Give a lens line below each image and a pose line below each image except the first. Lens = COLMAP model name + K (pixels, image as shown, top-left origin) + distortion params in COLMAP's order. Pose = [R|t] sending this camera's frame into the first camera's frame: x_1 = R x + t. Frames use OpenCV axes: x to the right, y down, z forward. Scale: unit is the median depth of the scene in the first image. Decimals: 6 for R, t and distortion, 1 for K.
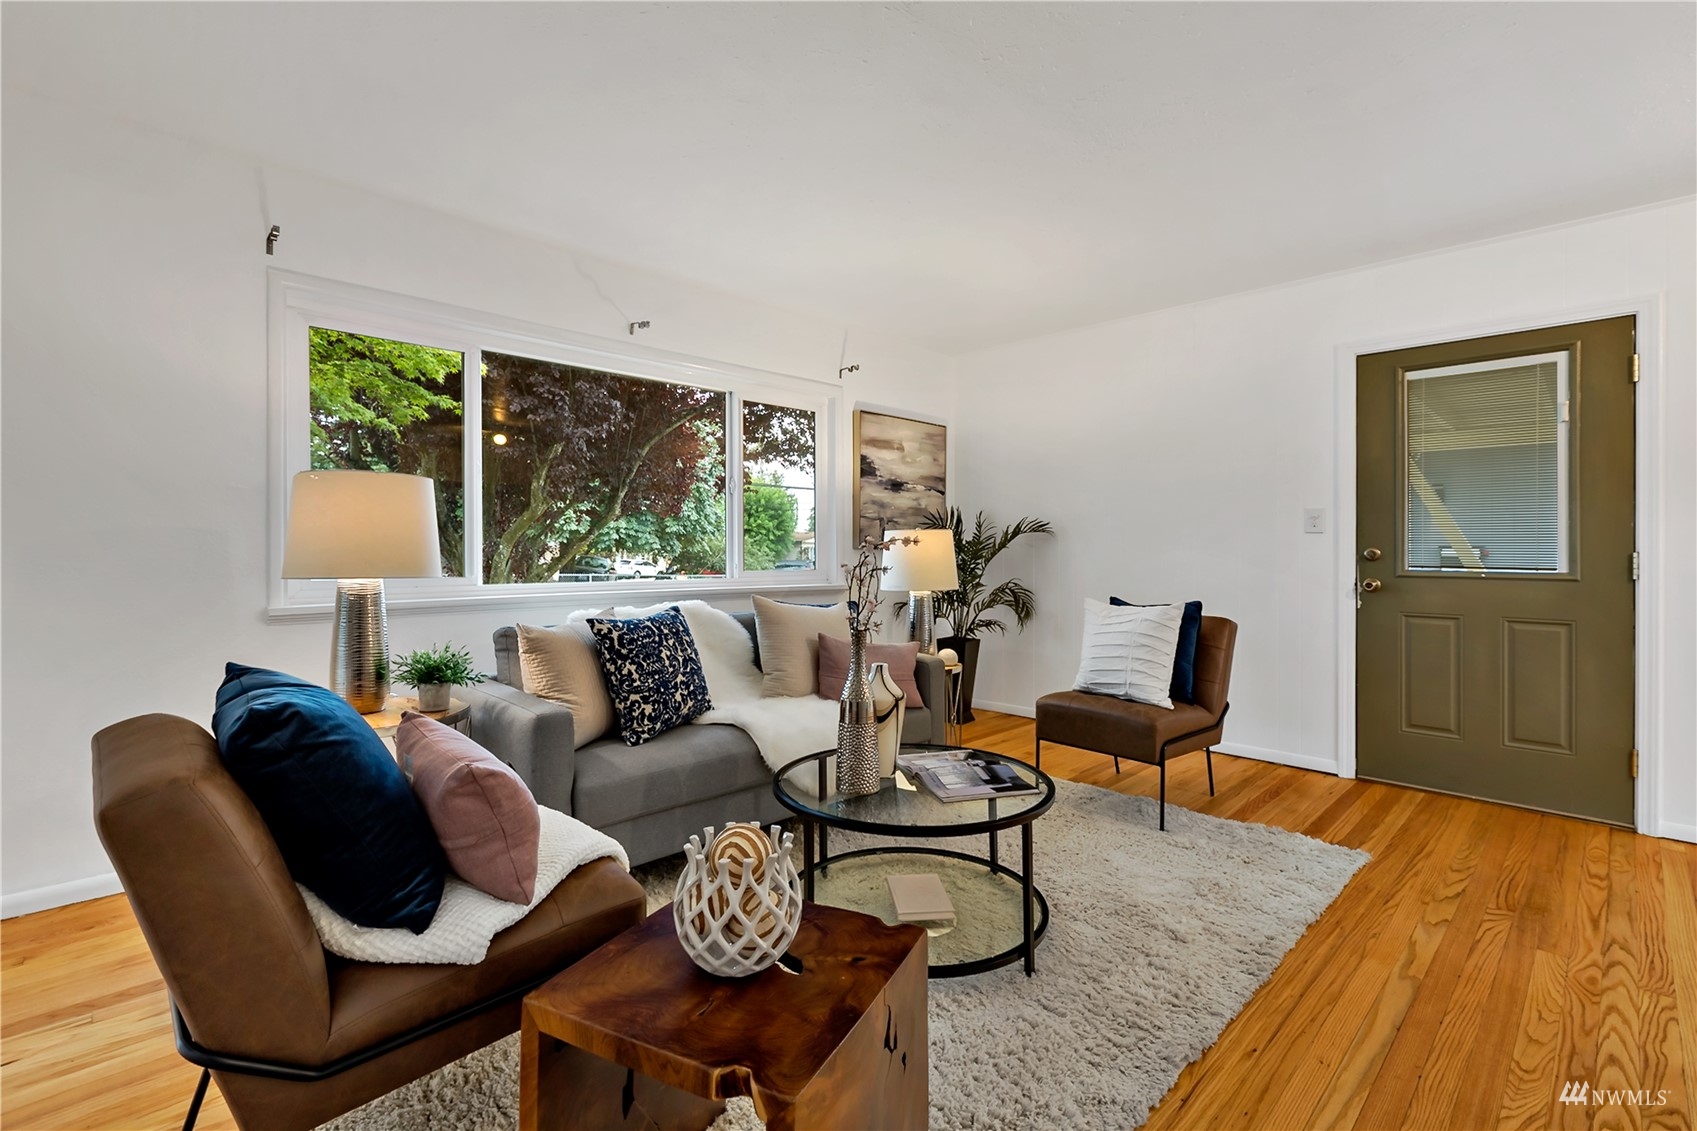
lens RADIAL K [[772.4, 0, 851.8], [0, 772.4, 547.5], [0, 0, 1]] dist [-0.001110, 0.000865]
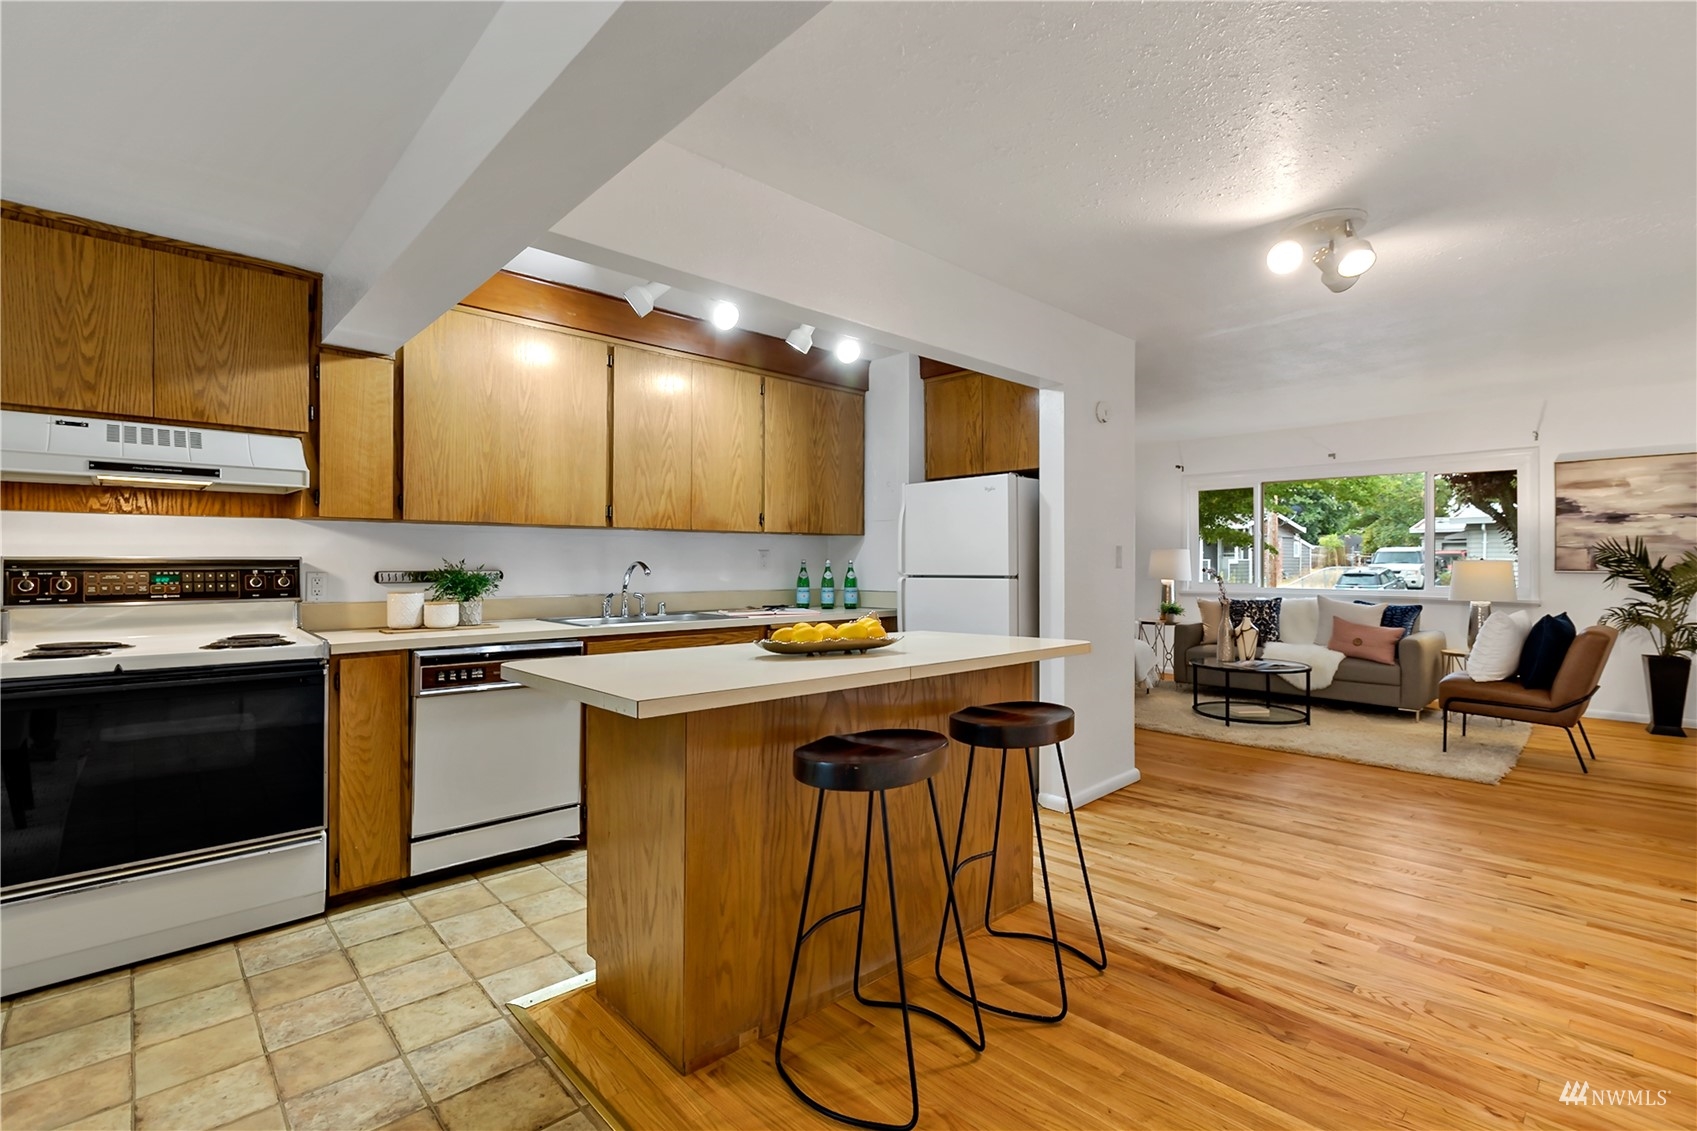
lens RADIAL K [[772.4, 0, 844.1], [0, 772.4, 567.3], [0, 0, 1]] dist [-0.001110, 0.000865]
pose [[-0.005169, 0.002654, -0.999983, 1.885980], [0.002130, 0.999994, 0.002643, -0.018174], [0.999984, -0.002116, -0.005174, -0.224601]]
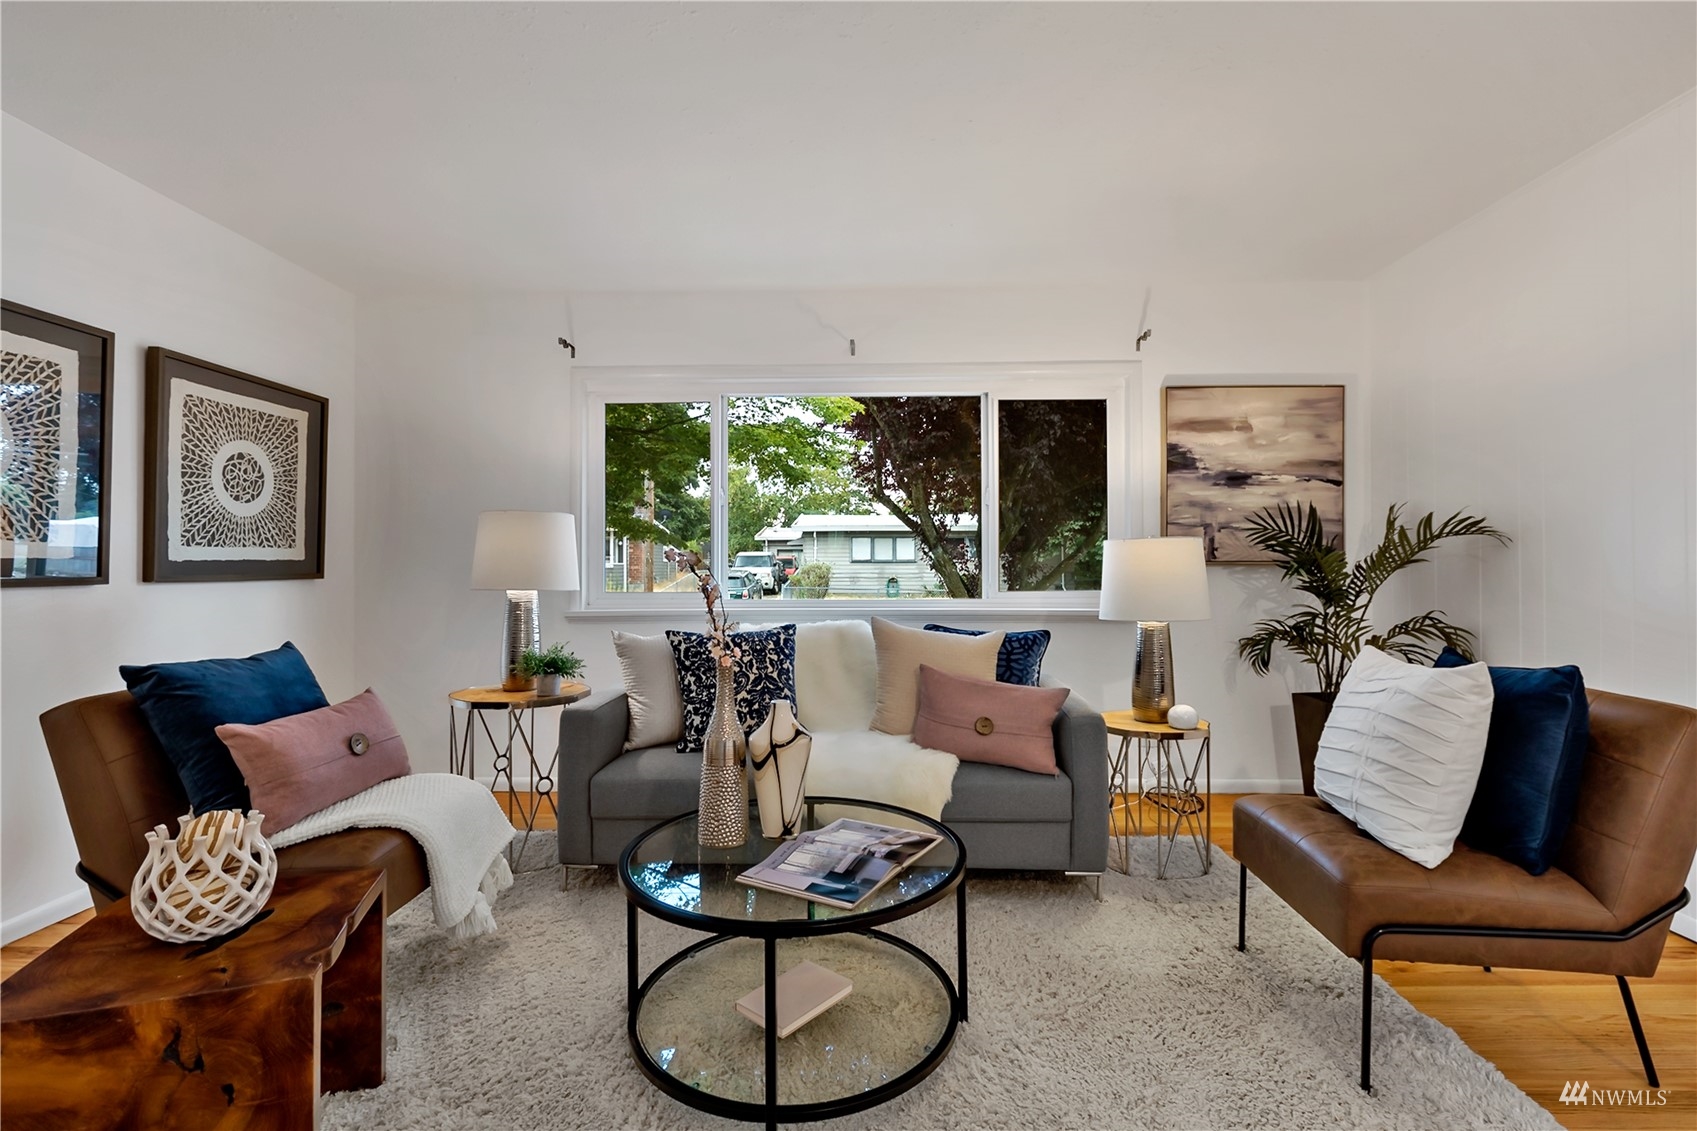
lens RADIAL K [[772.4, 0, 843.6], [0, 772.4, 553.9], [0, 0, 1]] dist [-0.001110, 0.000865]
pose [[0.692658, -0.017906, -0.721044, 0.508712], [0.006389, 0.999805, -0.018691, 0.004379], [0.721238, 0.008340, 0.692637, 0.340918]]
